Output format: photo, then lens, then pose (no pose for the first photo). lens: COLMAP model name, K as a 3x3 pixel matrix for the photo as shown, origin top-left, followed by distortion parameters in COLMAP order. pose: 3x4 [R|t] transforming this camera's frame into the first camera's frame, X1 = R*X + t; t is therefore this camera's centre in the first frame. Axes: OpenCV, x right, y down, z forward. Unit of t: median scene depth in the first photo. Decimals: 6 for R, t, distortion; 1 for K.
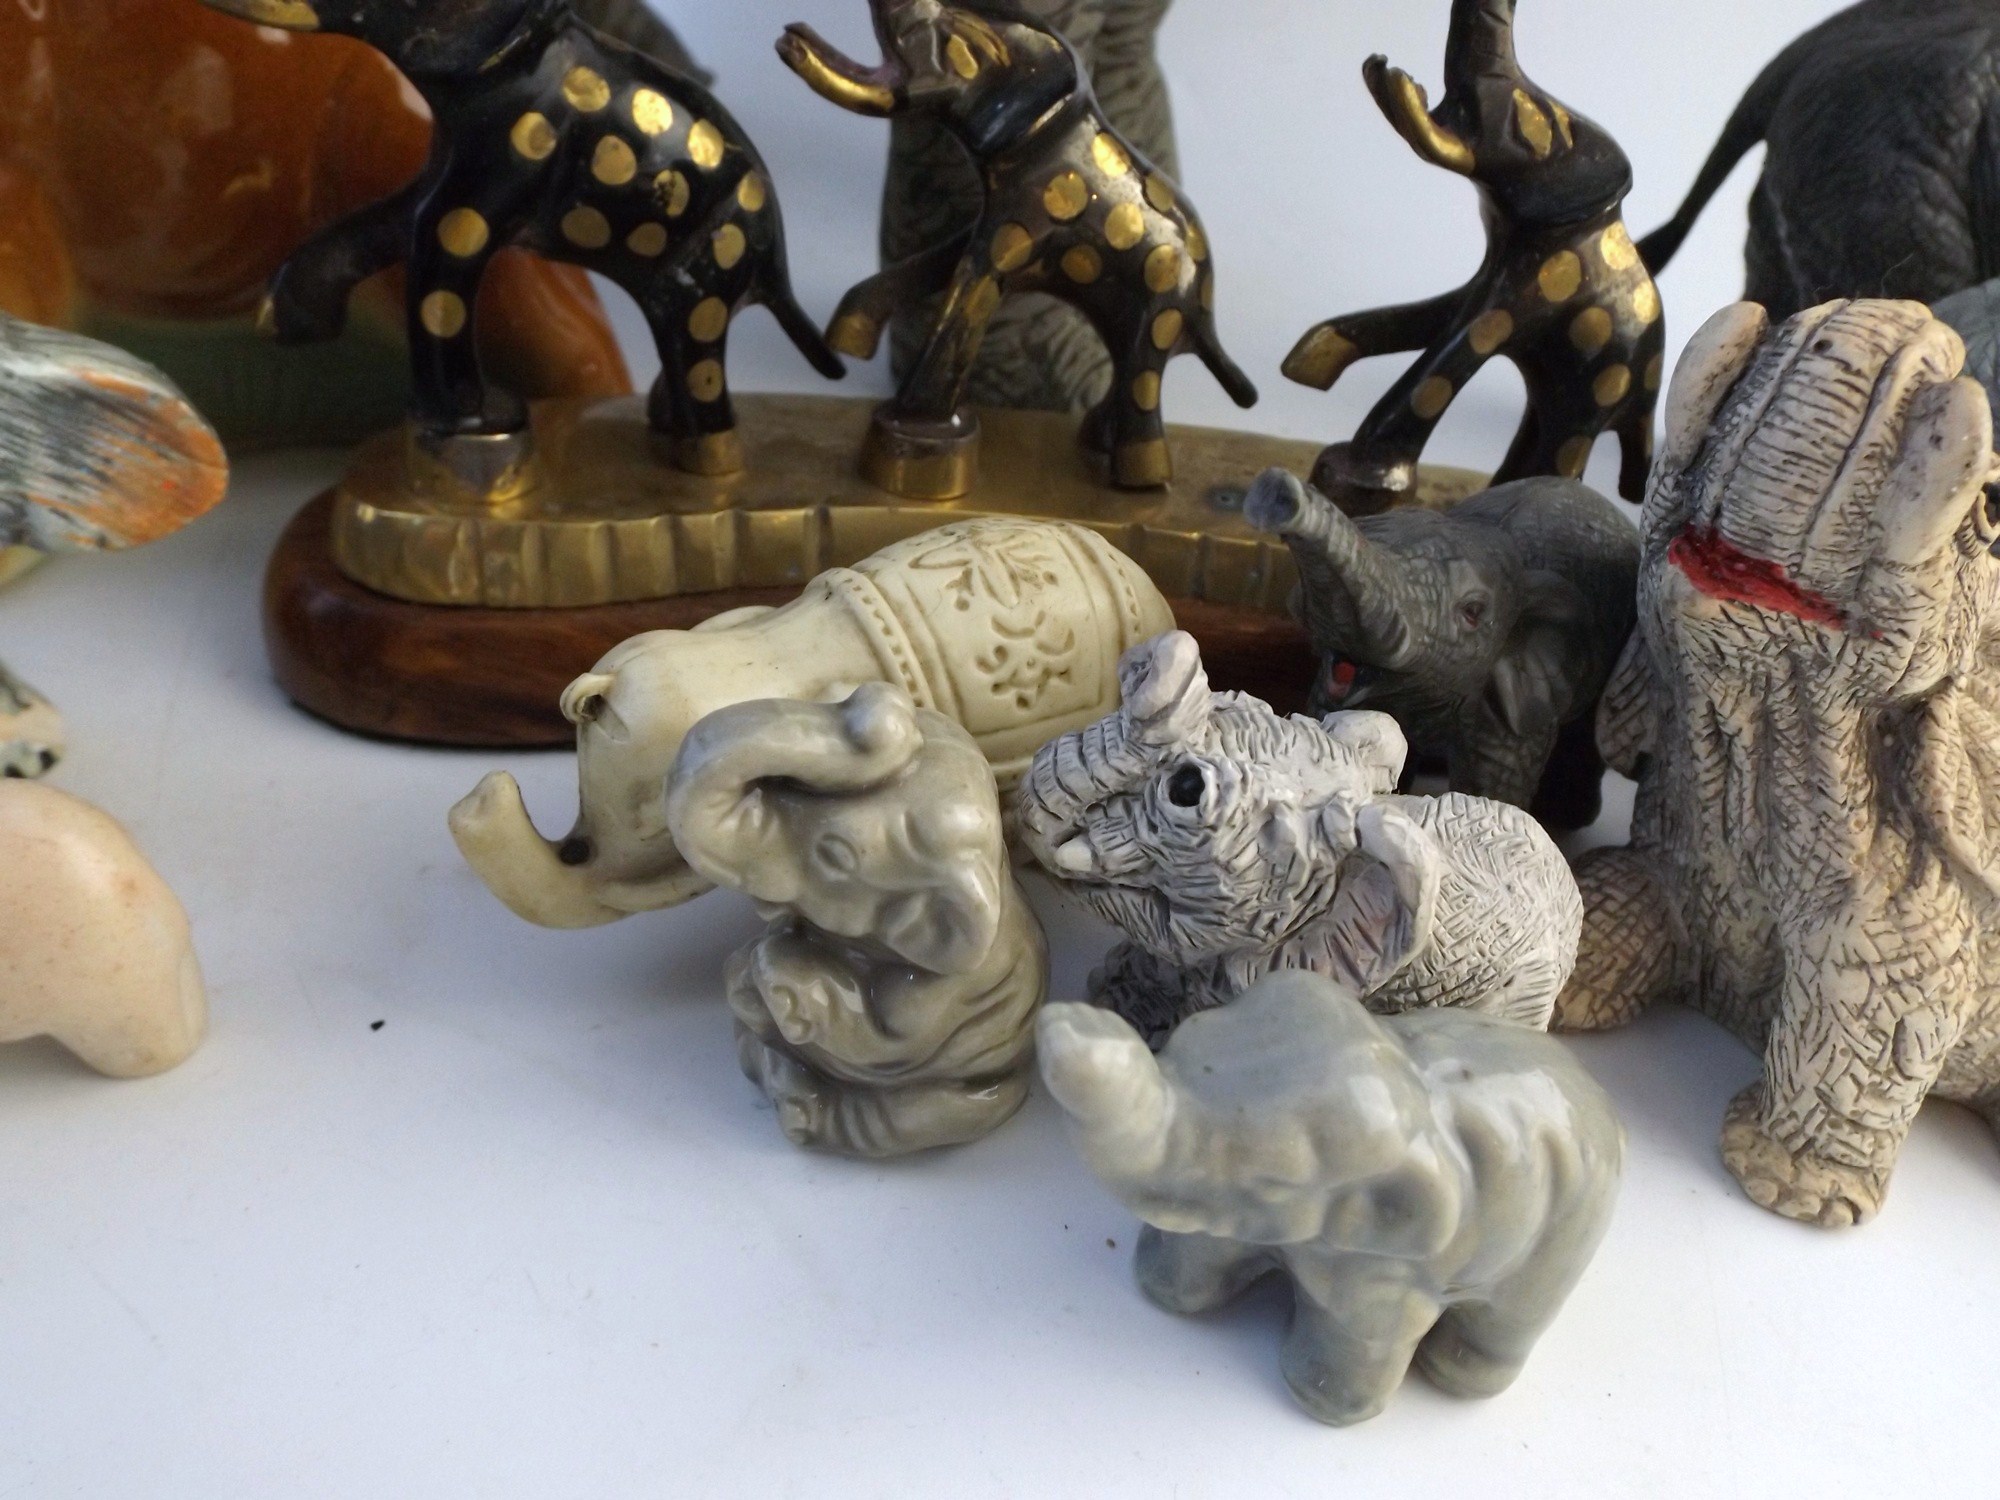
lens RADIAL K [[1443.9, 0, 997.0], [0, 1443.9, 756.7], [0, 0, 1]] dist [0.020355, -0.029194]
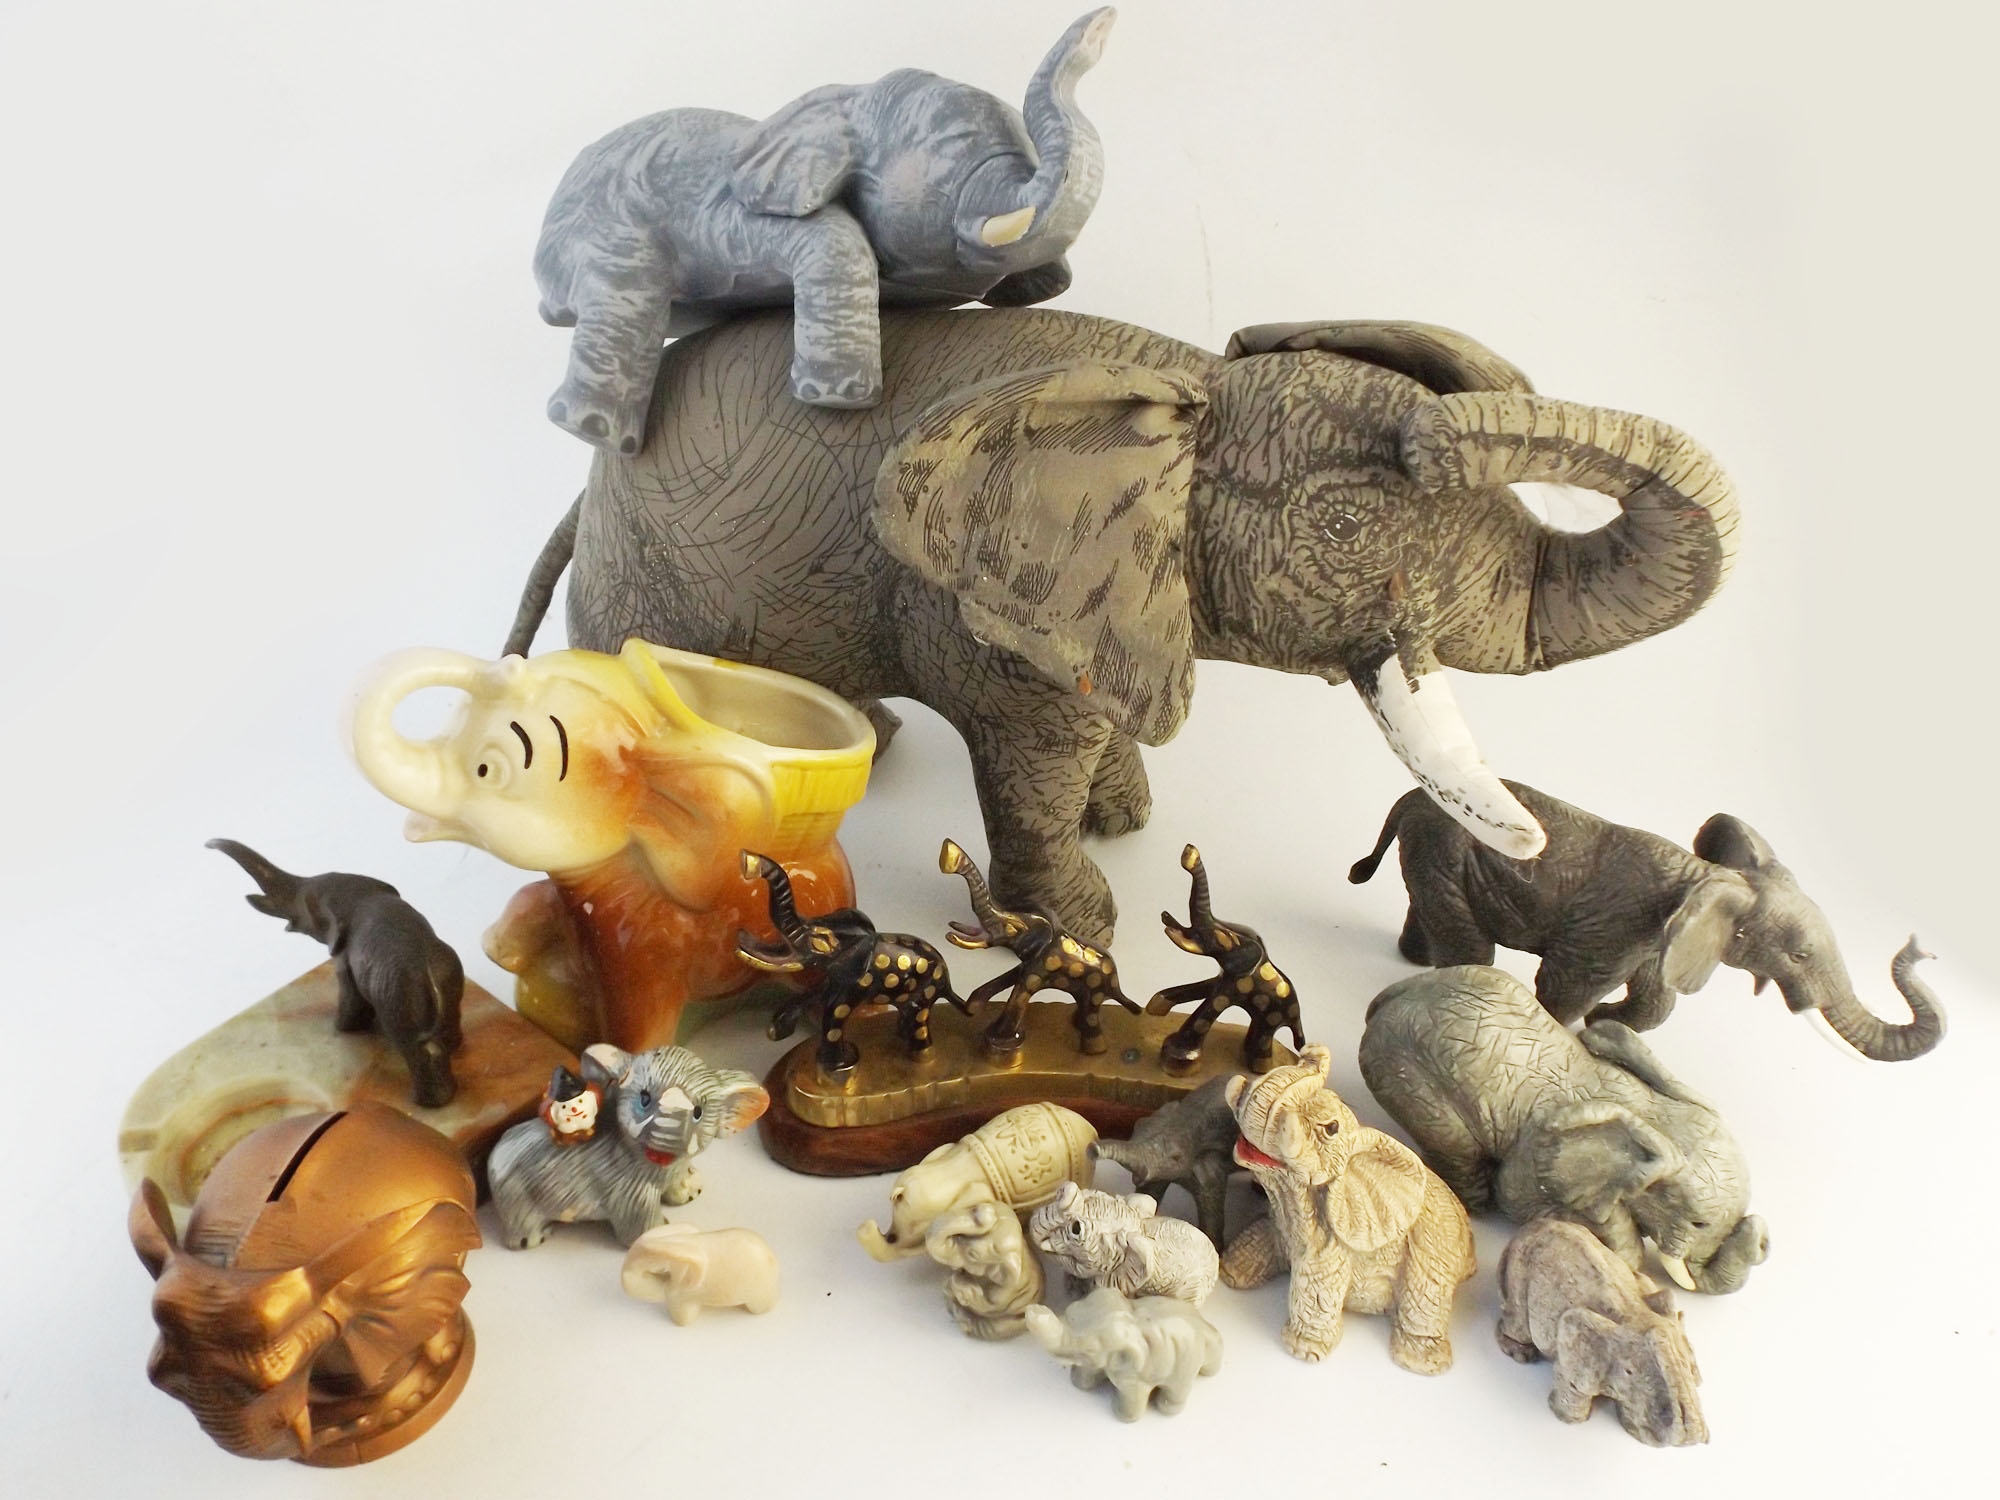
lens RADIAL K [[1443.9, 0, 997.0], [0, 1443.9, 756.7], [0, 0, 1]] dist [0.020355, -0.029194]
pose [[0.994082, -0.040939, -0.100618, 0.295482], [0.033311, 0.996524, -0.076355, -0.733668], [0.103394, 0.072552, 0.991991, -2.180702]]
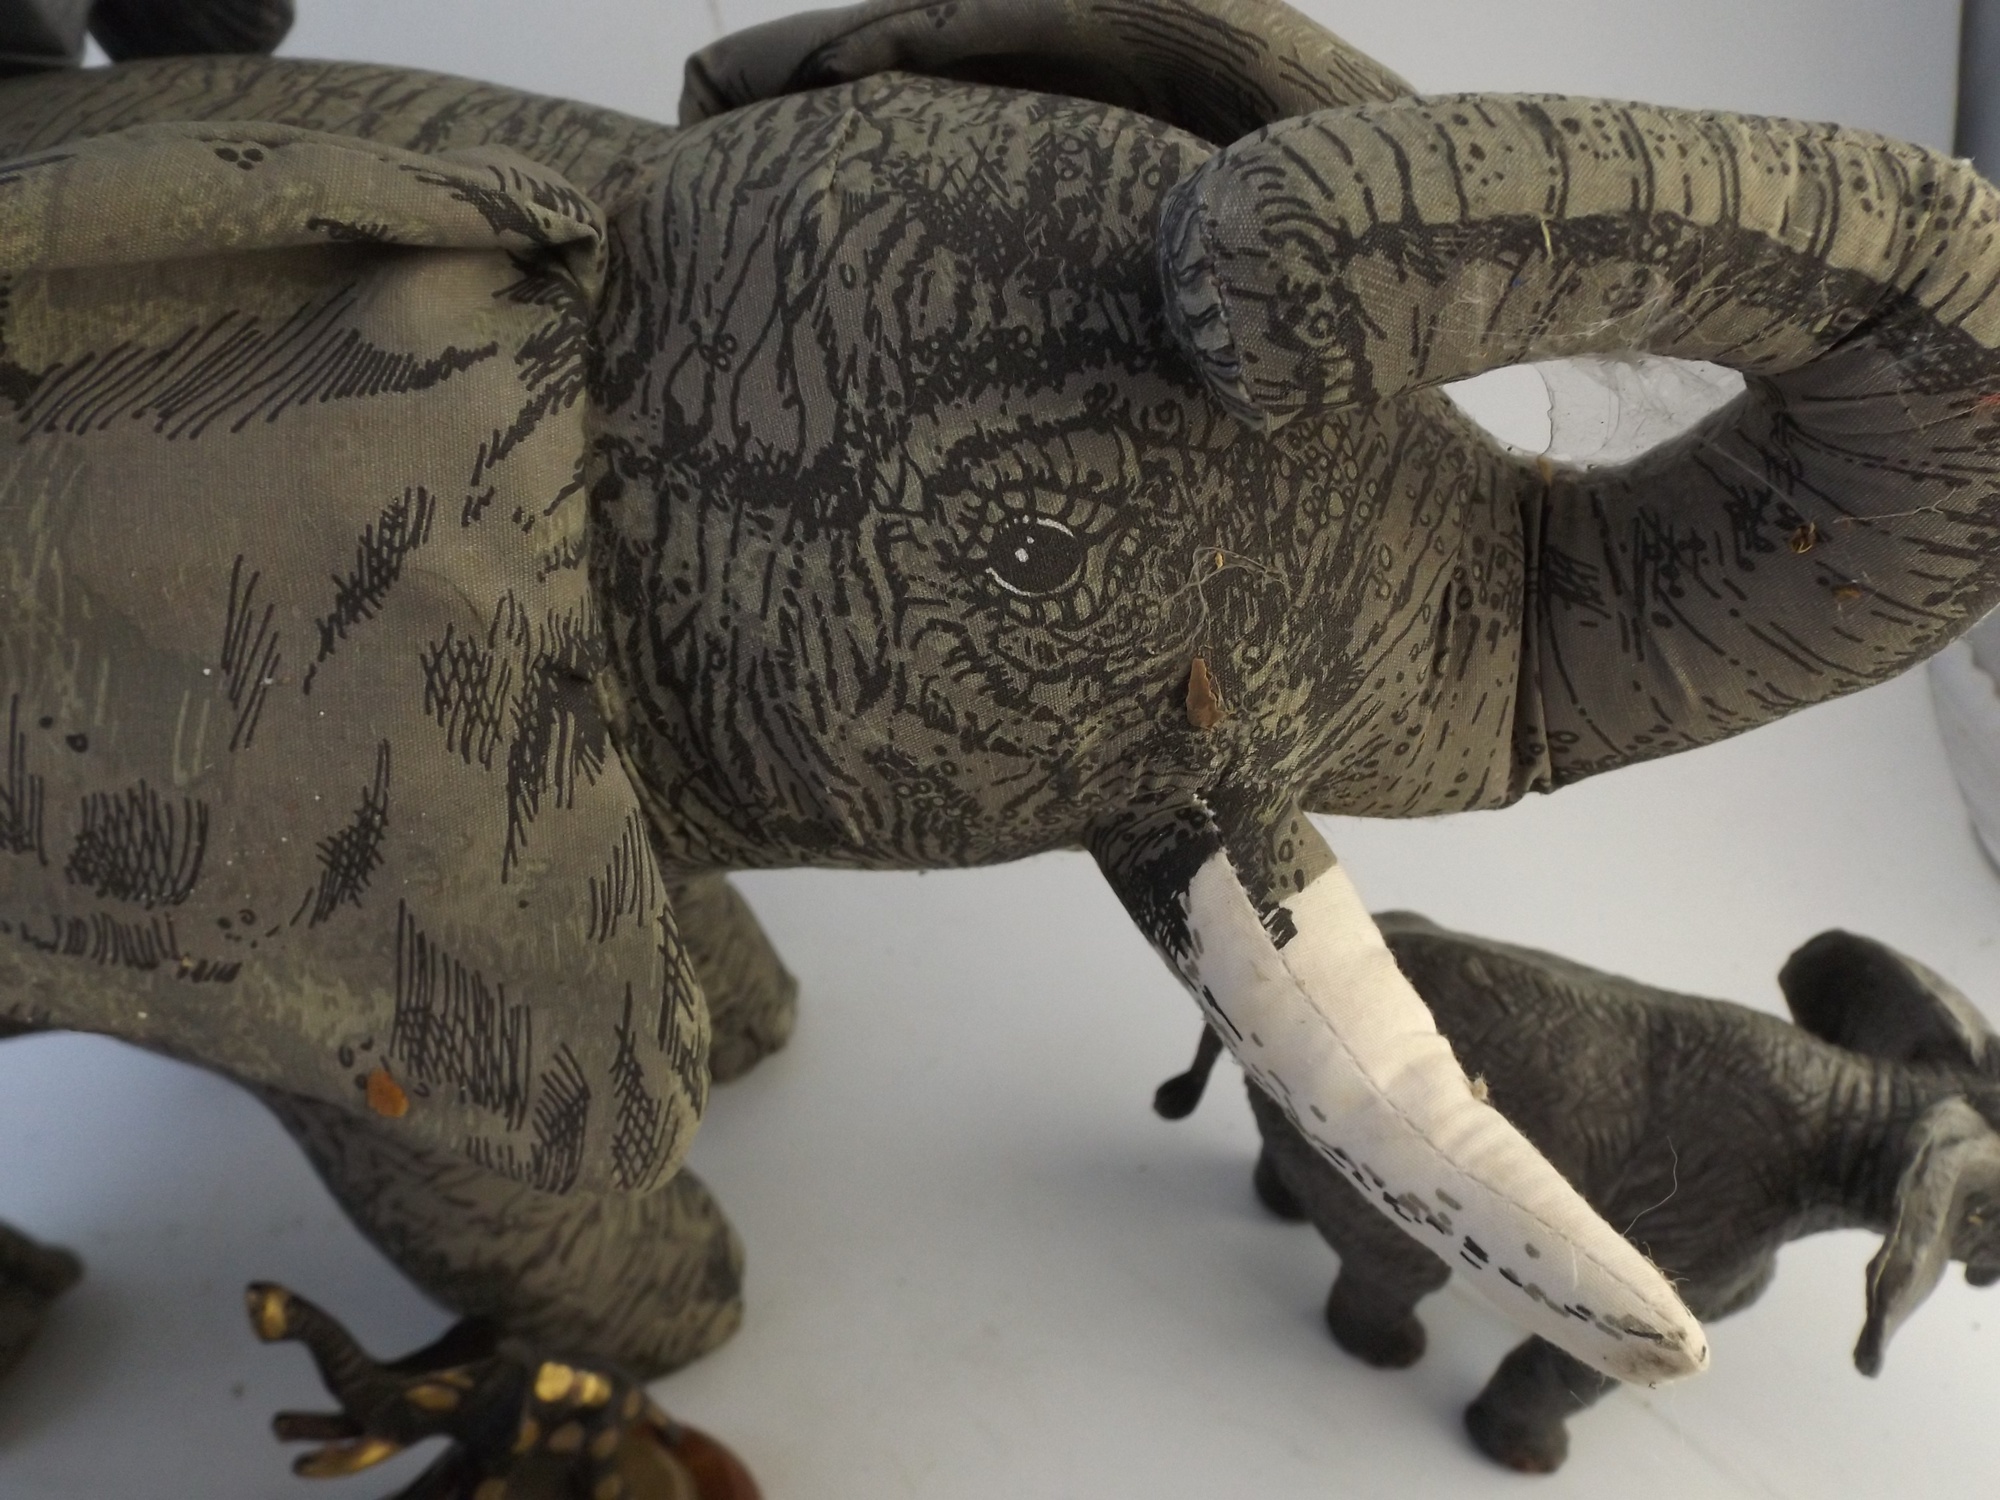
lens RADIAL K [[1435.3, 0, 997.9], [0, 1435.3, 754.7], [0, 0, 1]] dist [0.021254, -0.030776]
pose [[0.977618, -0.203239, 0.054380, 0.623081], [0.202925, 0.979129, 0.011293, -1.305042], [-0.055540, -0.000006, 0.998456, -0.143729]]
